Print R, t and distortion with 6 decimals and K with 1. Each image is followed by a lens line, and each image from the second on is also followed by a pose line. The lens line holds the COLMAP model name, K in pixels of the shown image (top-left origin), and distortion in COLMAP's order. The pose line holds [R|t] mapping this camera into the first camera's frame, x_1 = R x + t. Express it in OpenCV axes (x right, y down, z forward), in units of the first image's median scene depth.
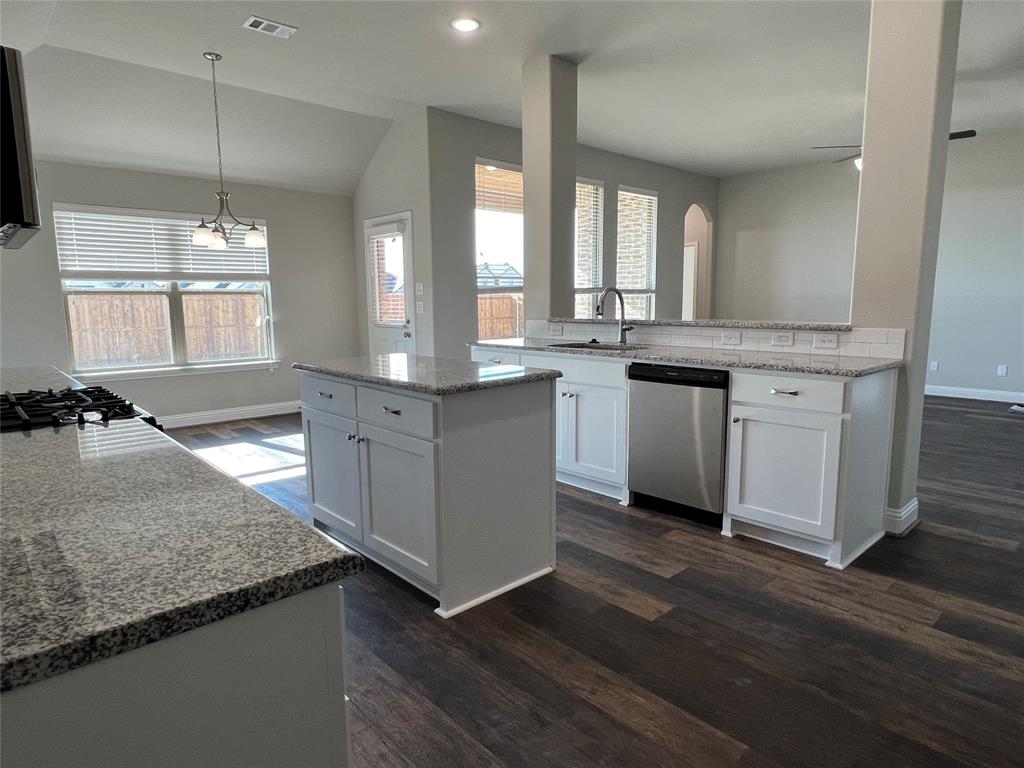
lens RADIAL K [[602.3, 0, 514.7], [0, 602.3, 384.2], [0, 0, 1]] dist [0.009379, -0.000713]
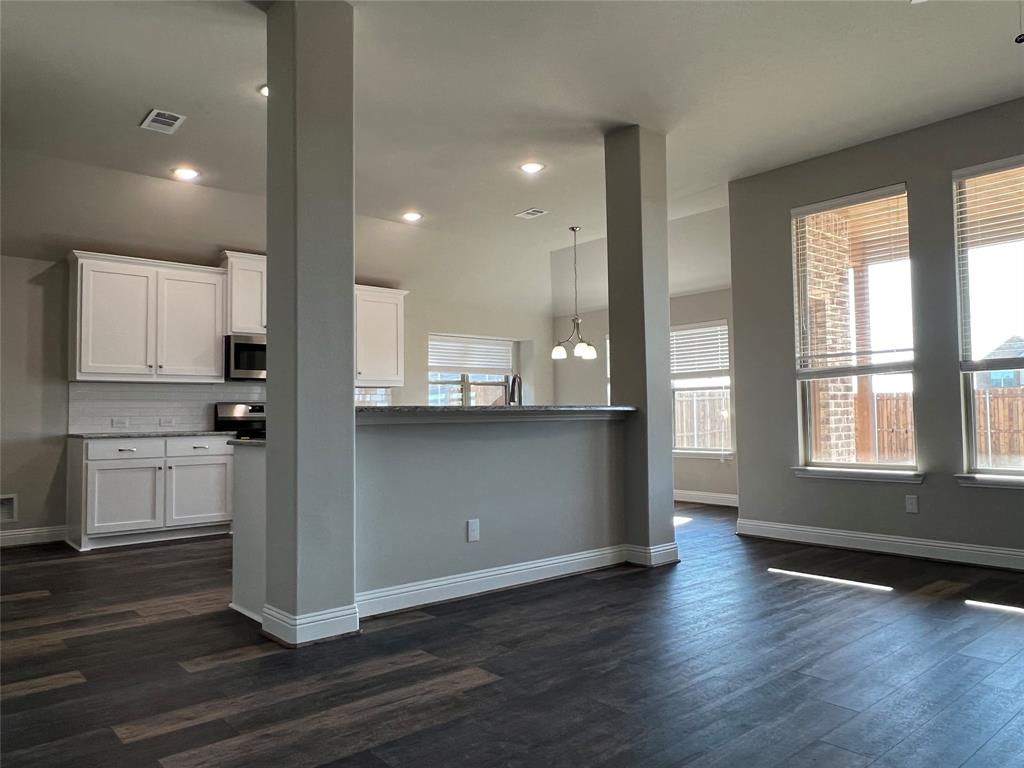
lens RADIAL K [[725.4, 0, 512.0], [0, 725.4, 386.0], [0, 0, 1]] dist [0.001138, 0.000648]
pose [[-0.031419, -0.034127, -0.998924, 1.167490], [-0.127369, 0.991406, -0.029864, -0.092912], [0.991358, 0.126294, -0.035495, 0.916913]]
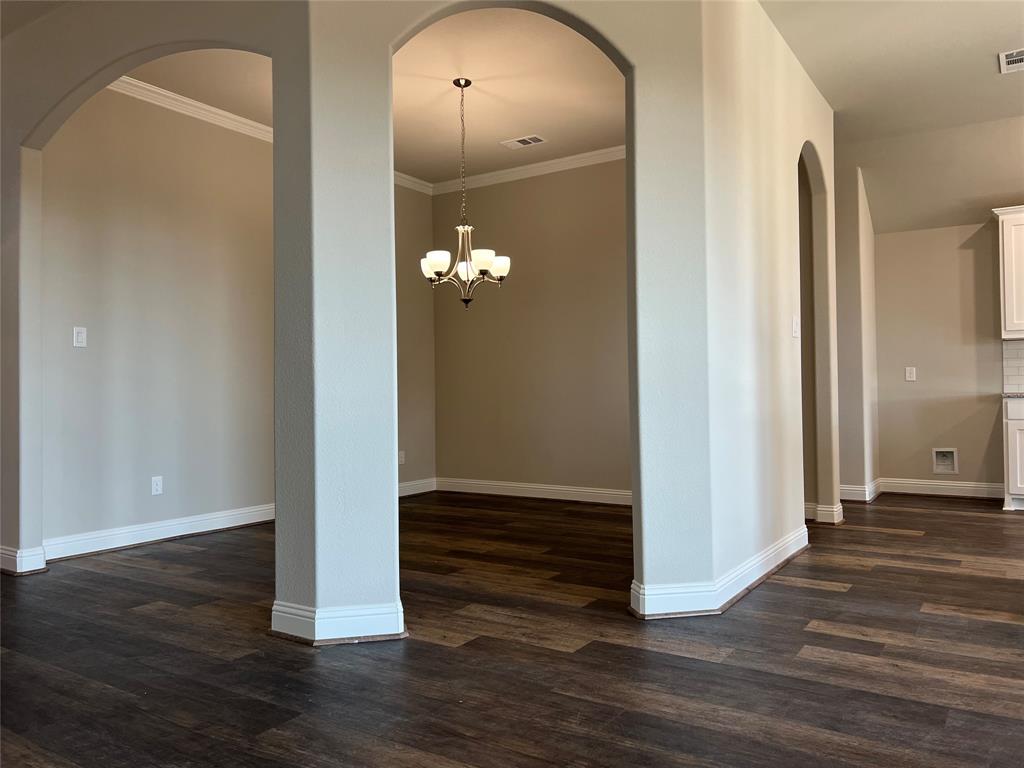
lens RADIAL K [[772.2, 0, 510.0], [0, 772.2, 377.1], [0, 0, 1]] dist [0.042384, -0.035526]
pose [[-0.969939, 0.016122, -0.242813, 1.084473], [-0.013081, 0.992907, 0.118176, -0.127729], [0.242996, 0.117800, -0.962848, 1.230203]]
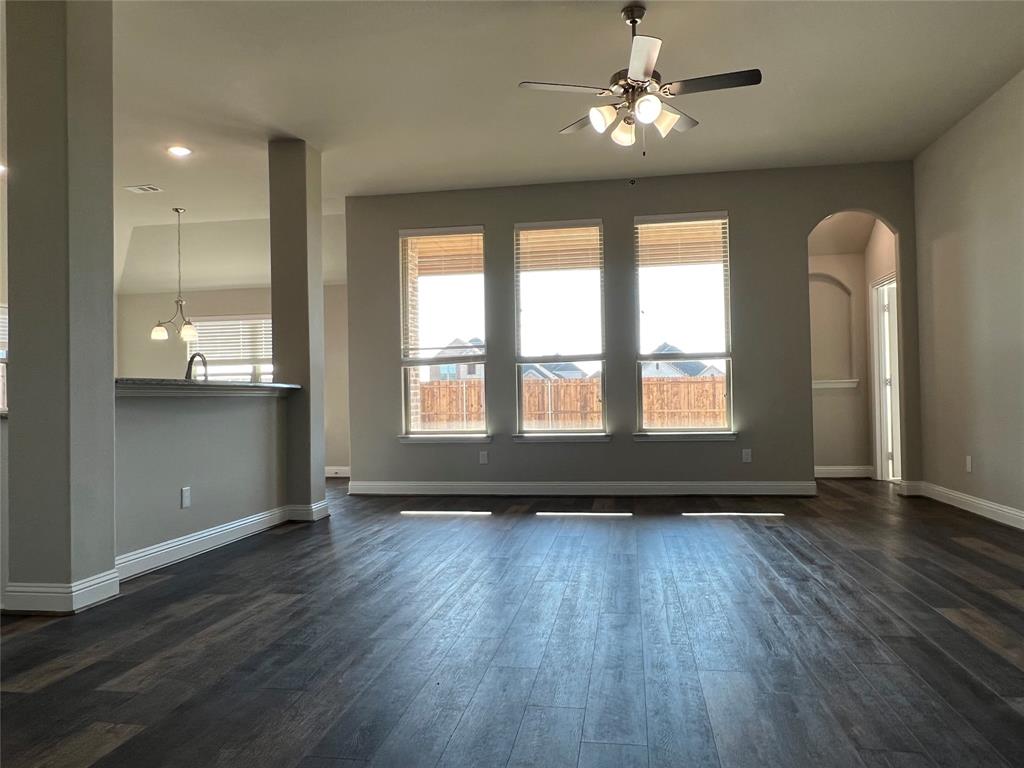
lens RADIAL K [[725.4, 0, 511.9], [0, 725.4, 387.1], [0, 0, 1]] dist [0.001138, 0.000648]
pose [[0.616399, -0.015674, -0.787278, 1.288634], [-0.098349, 0.990441, -0.096720, -0.030814], [0.781268, 0.137046, 0.608965, 0.595131]]
